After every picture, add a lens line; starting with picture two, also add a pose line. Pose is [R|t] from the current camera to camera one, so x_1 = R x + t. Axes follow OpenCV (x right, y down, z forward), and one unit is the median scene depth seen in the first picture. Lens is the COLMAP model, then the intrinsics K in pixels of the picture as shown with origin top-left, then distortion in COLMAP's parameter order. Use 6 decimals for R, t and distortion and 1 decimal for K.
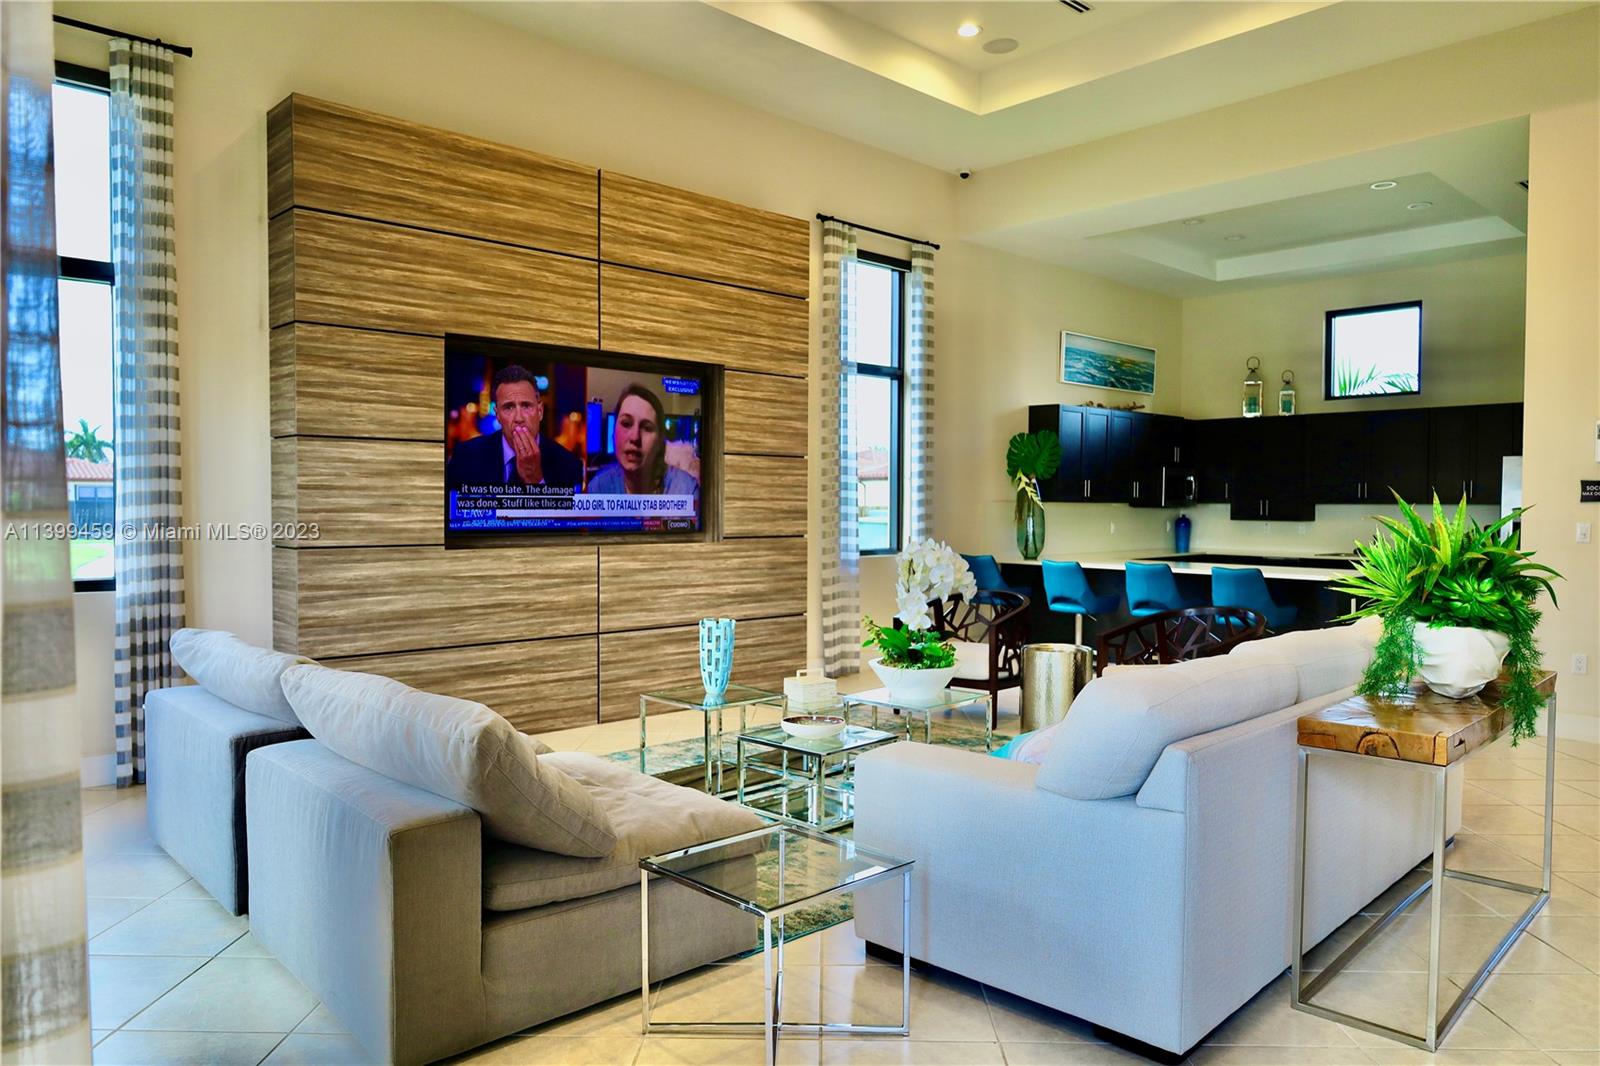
lens RADIAL K [[1093.9, 0, 800.0], [0, 1093.9, 533.0], [0, 0, 1]] dist [0.002200, 0.001954]
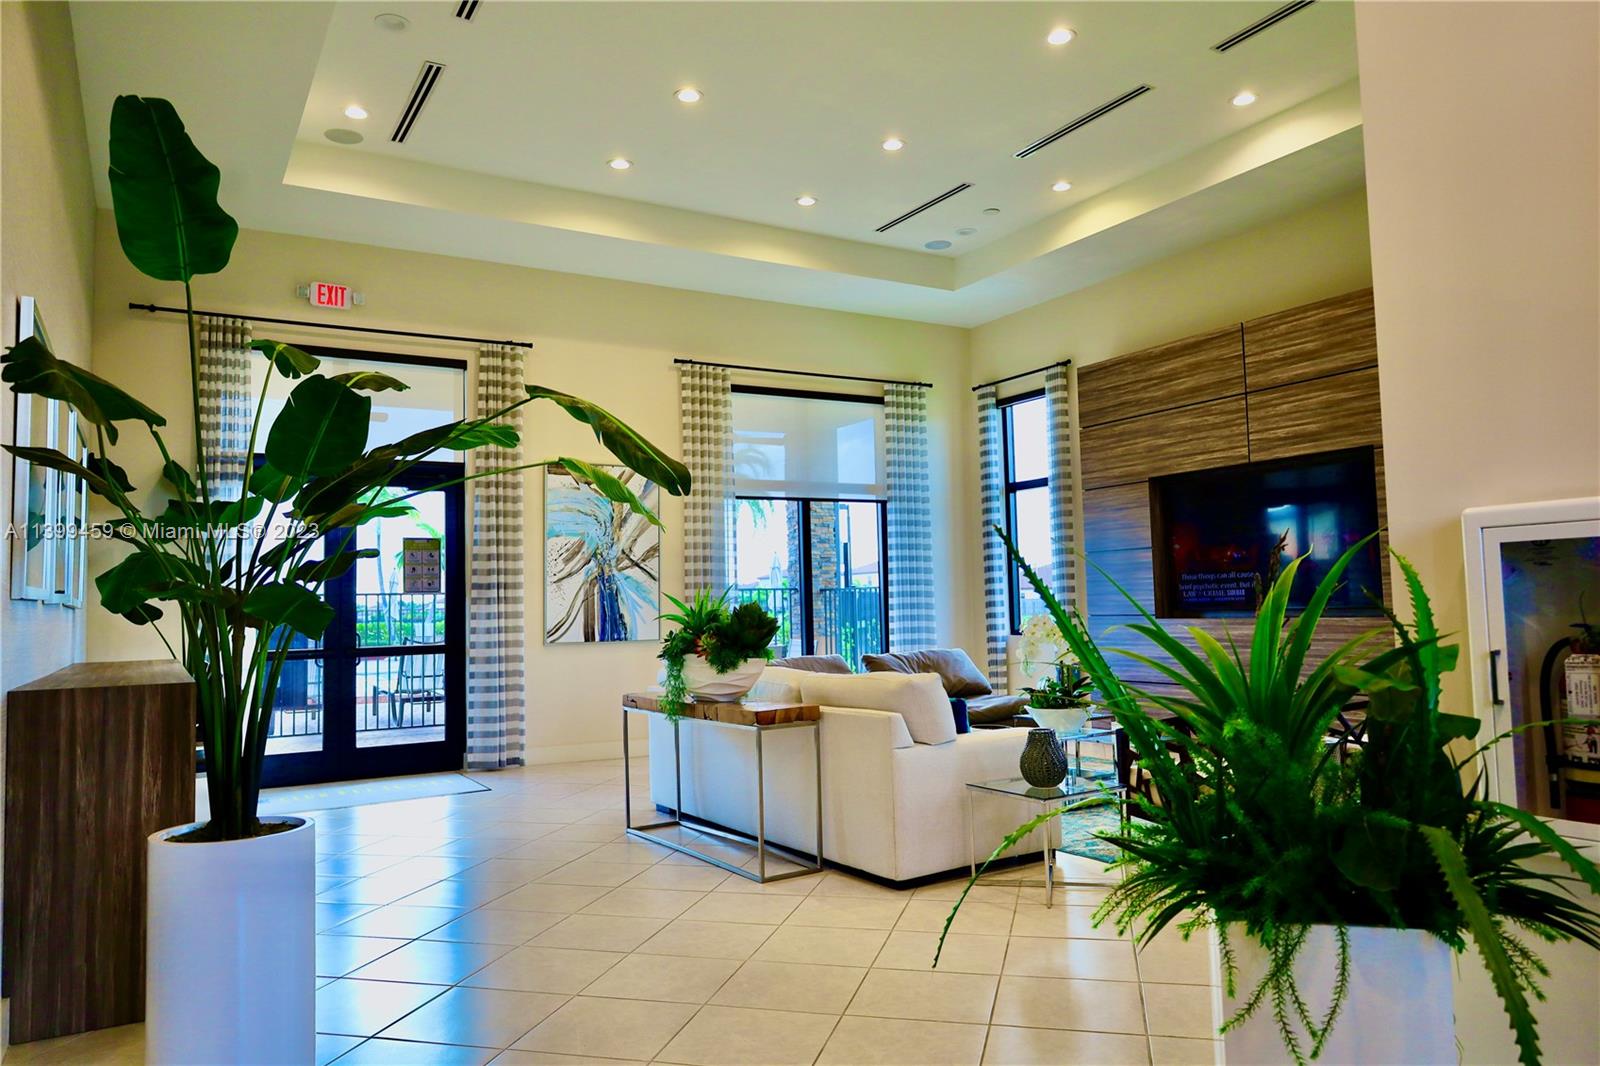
lens RADIAL K [[1093.9, 0, 800.0], [0, 1093.9, 533.0], [0, 0, 1]] dist [0.002200, 0.001954]
pose [[-0.220498, -0.064976, -0.973221, 1.042351], [-0.001402, 0.997799, -0.066299, -0.001563], [0.975386, -0.013254, -0.220104, 0.695968]]
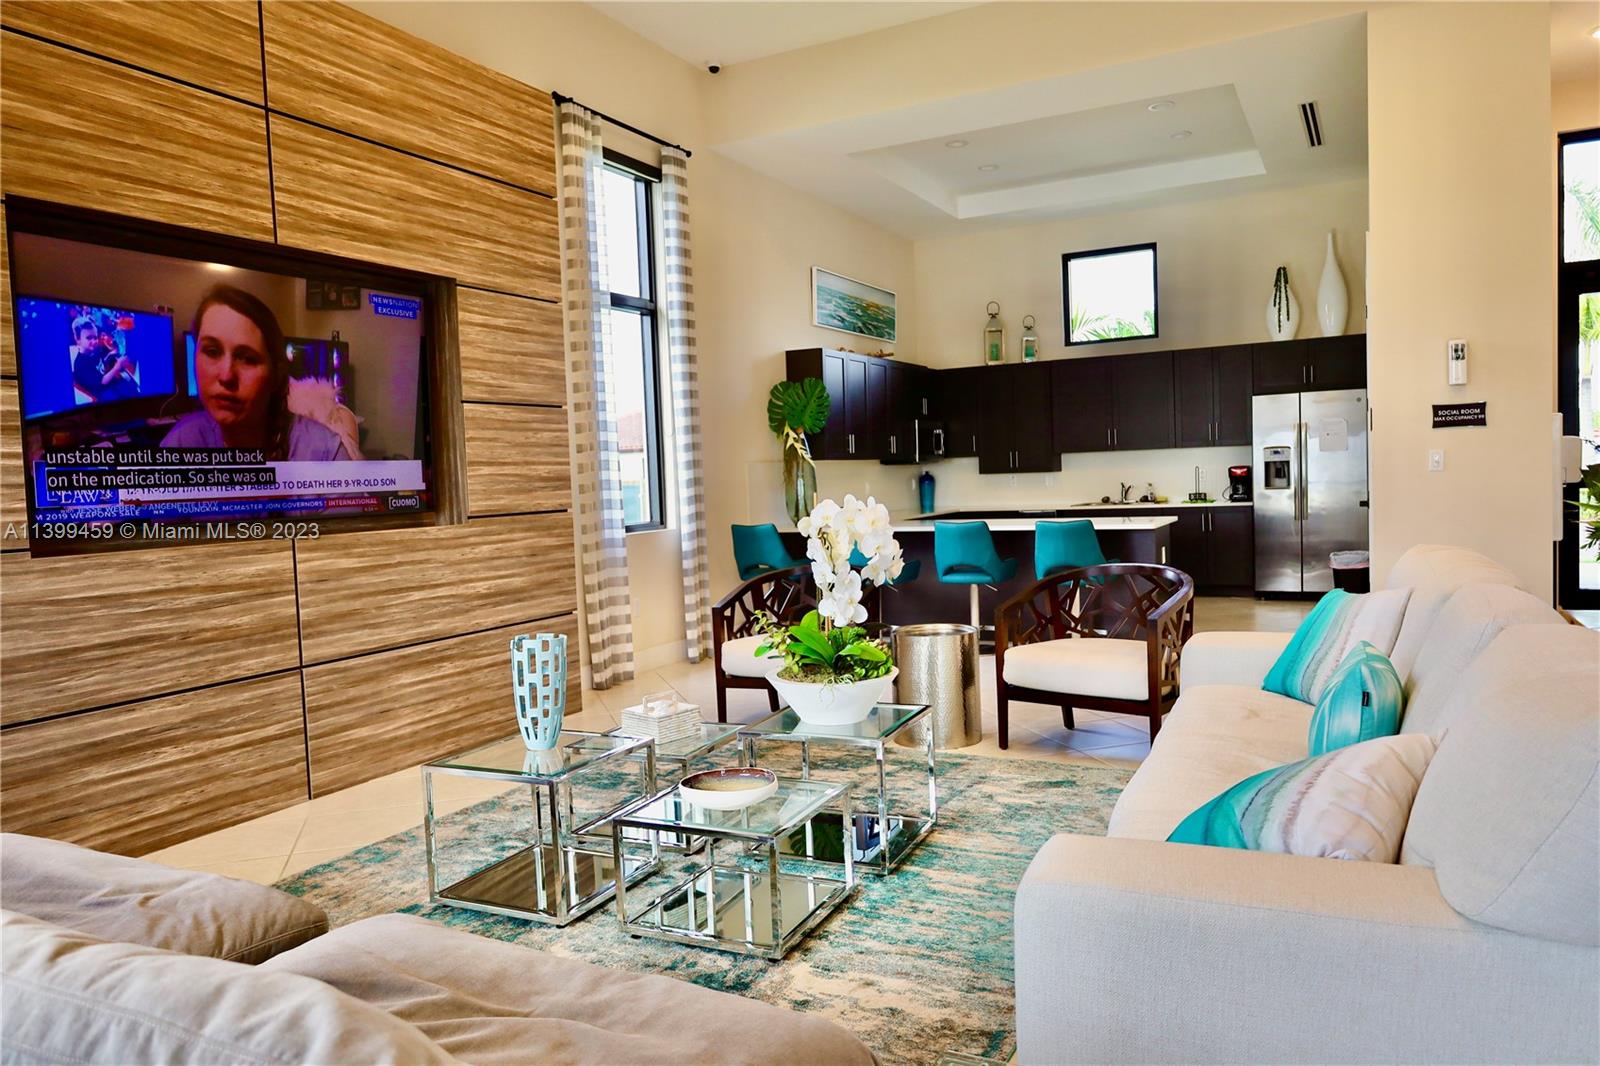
lens RADIAL K [[1093.9, 0, 800.0], [0, 1093.9, 533.0], [0, 0, 1]] dist [0.002200, 0.001954]
pose [[0.945302, -0.058824, 0.320848, -0.095562], [0.052238, 0.998210, 0.029106, 0.005062], [-0.321986, -0.010754, 0.946683, 0.238655]]
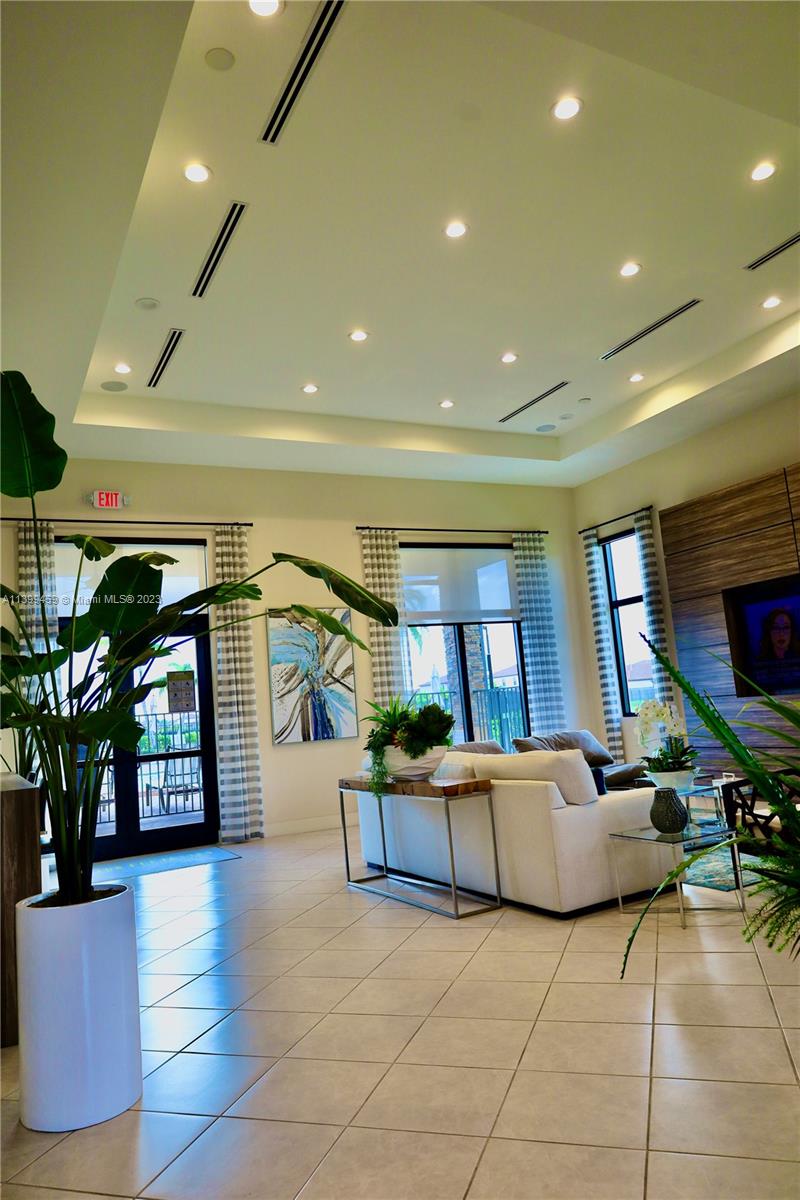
lens RADIAL K [[820.4, 0, 397.5], [0, 820.4, 597.4], [0, 0, 1]] dist [0.002200, 0.001954]
pose [[-0.283623, -0.111330, -0.952451, 1.047960], [0.059014, 0.989329, -0.133214, -0.001919], [0.957118, -0.093990, -0.274027, 0.681161]]
